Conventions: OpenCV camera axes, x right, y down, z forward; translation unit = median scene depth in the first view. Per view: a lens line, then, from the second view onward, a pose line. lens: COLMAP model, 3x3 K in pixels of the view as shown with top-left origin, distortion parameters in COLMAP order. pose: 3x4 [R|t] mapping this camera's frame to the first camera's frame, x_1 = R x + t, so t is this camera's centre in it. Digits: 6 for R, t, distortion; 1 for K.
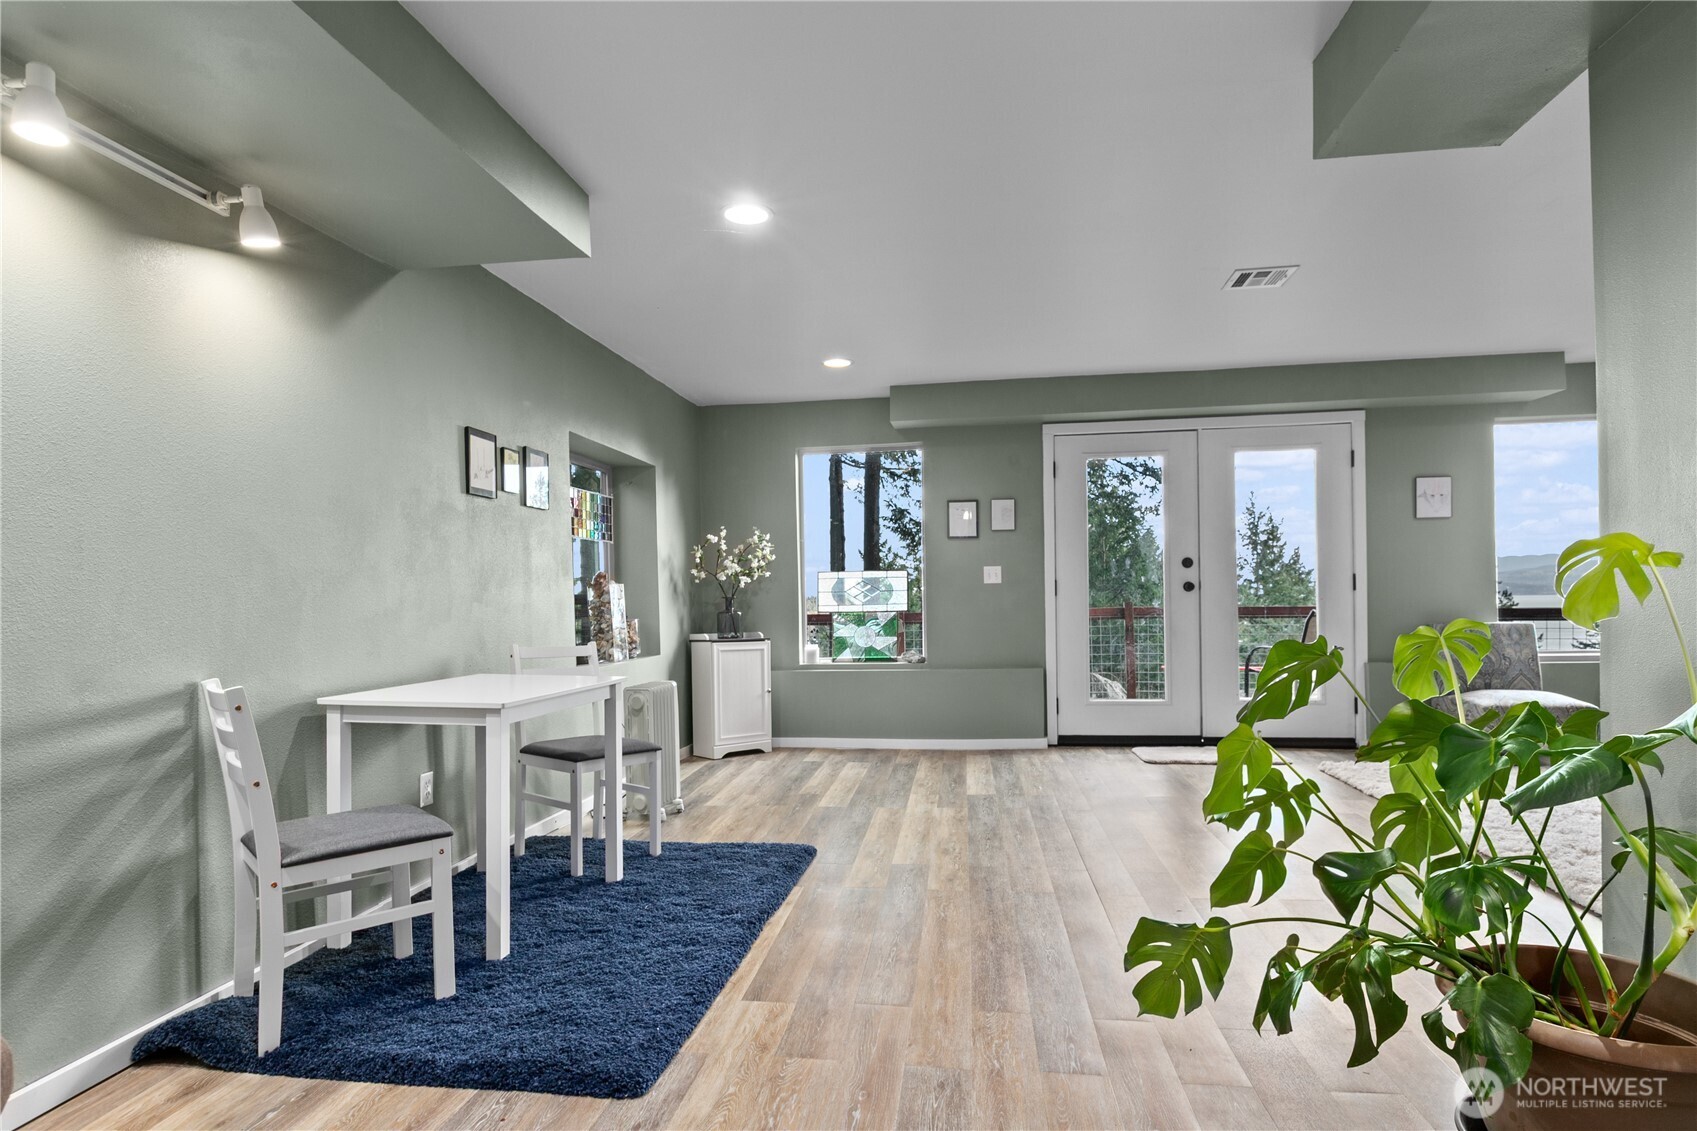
lens RADIAL K [[946.6, 0, 847.1], [0, 946.6, 598.9], [0, 0, 1]] dist [0.010061, 0.000537]
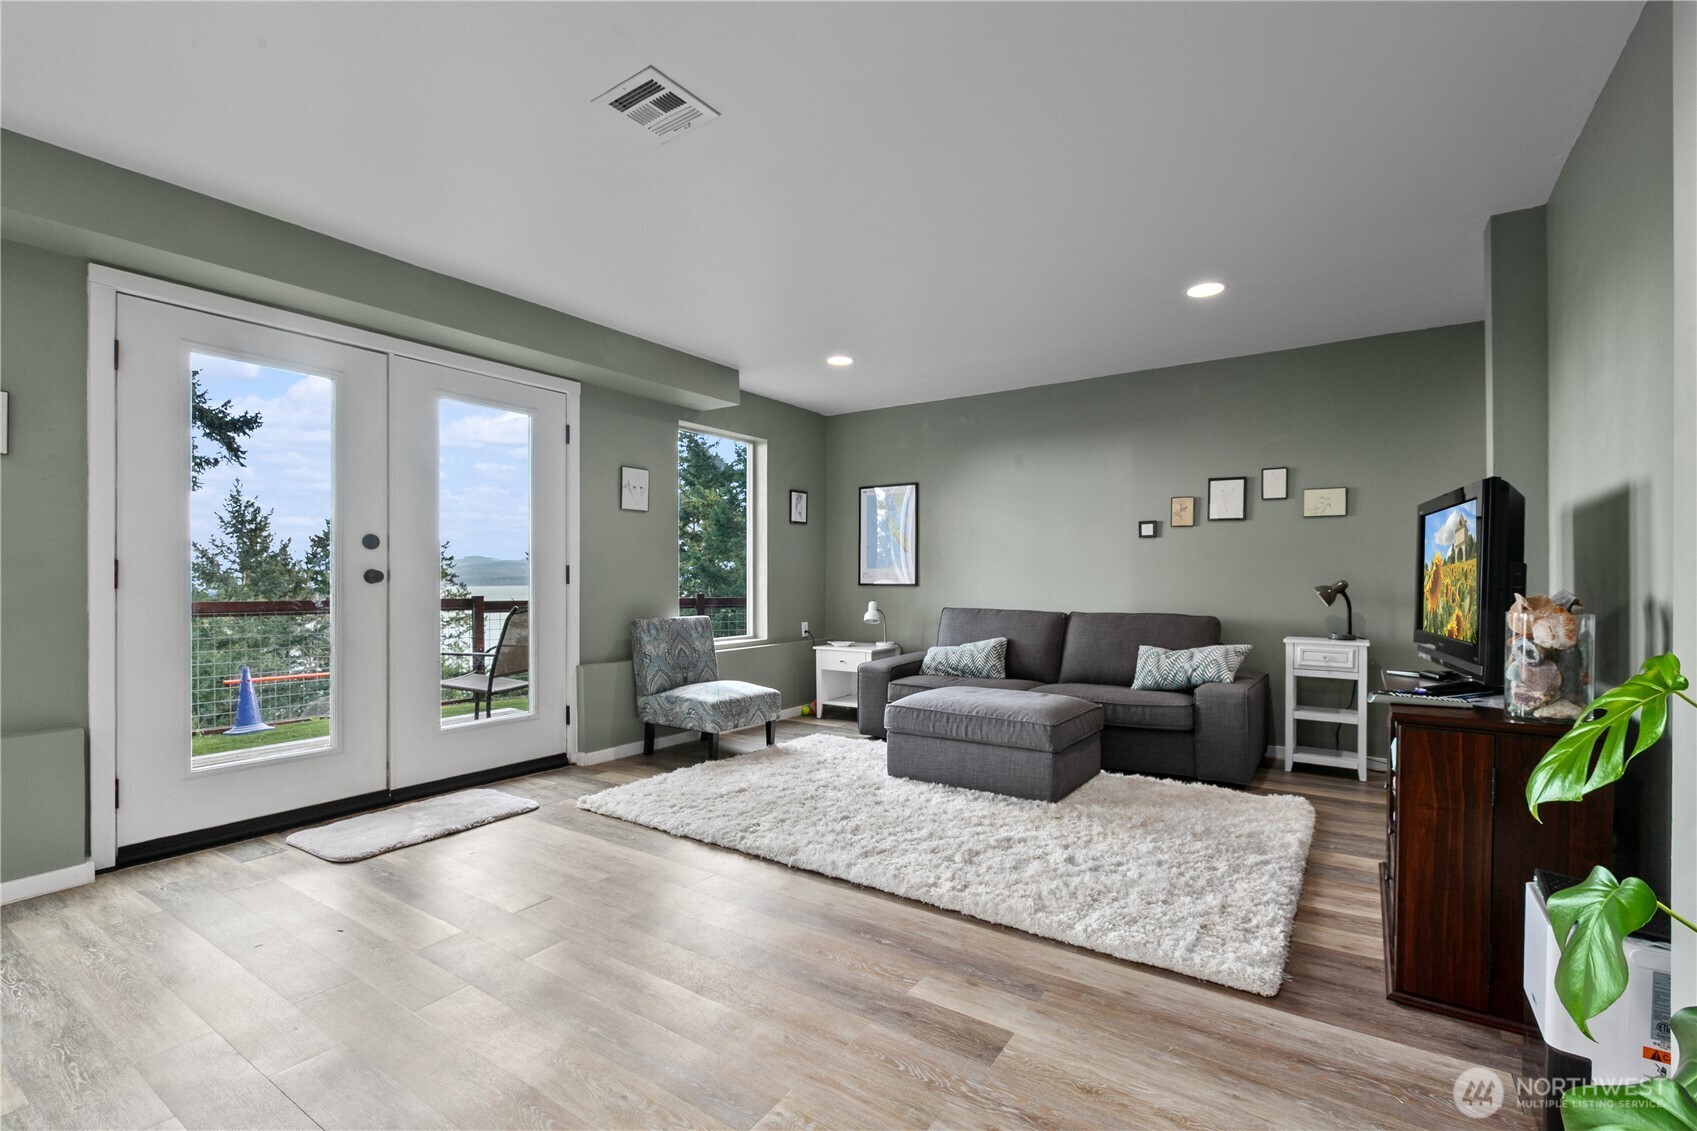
lens RADIAL K [[766.0, 0, 855.6], [0, 766.0, 583.0], [0, 0, 1]] dist [0.001891, 0.000426]
pose [[0.446467, 0.011416, 0.894727, 0.018007], [-0.005028, 0.999935, -0.010250, -0.004247], [-0.894786, 0.000077, 0.446496, 0.440257]]
